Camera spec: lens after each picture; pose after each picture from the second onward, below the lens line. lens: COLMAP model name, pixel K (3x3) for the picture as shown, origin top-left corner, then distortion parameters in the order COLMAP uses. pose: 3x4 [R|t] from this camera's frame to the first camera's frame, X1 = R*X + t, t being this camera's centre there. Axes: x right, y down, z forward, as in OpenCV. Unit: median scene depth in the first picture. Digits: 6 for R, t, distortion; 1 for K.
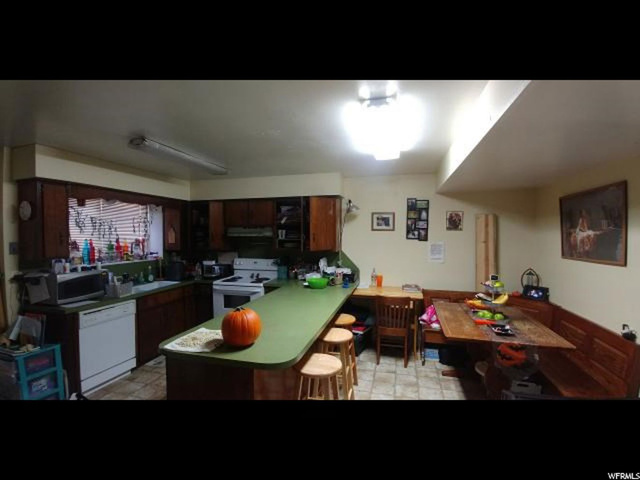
lens RADIAL K [[295.6, 0, 320.0], [0, 295.6, 240.0], [0, 0, 1]] dist [-0.002581, -0.001141]
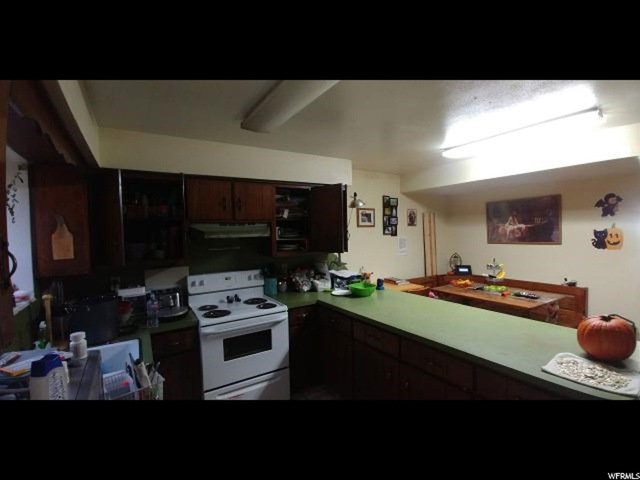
lens RADIAL K [[295.6, 0, 320.0], [0, 295.6, 240.0], [0, 0, 1]] dist [-0.002581, -0.001141]
pose [[0.671314, -0.039787, 0.740104, -0.621652], [0.039328, 0.999064, 0.018036, -0.012418], [-0.740129, 0.016999, 0.672250, 0.467652]]
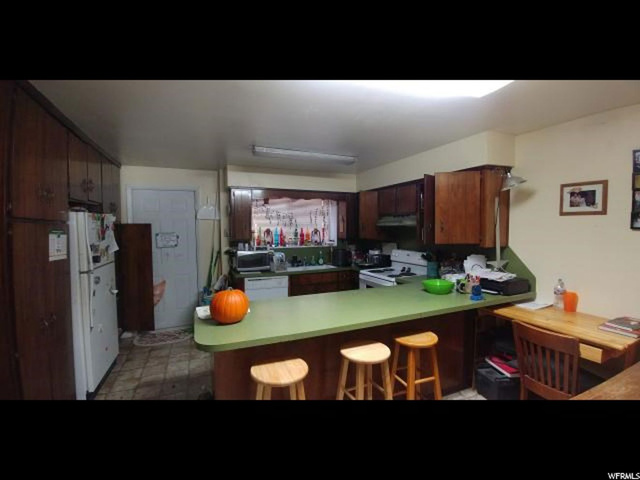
lens RADIAL K [[295.6, 0, 320.0], [0, 295.6, 240.0], [0, 0, 1]] dist [-0.002581, -0.001141]
pose [[0.620995, 0.033740, -0.783088, 0.350575], [-0.012457, 0.999372, 0.033180, 0.004323], [0.783715, -0.010850, 0.621026, 0.263301]]
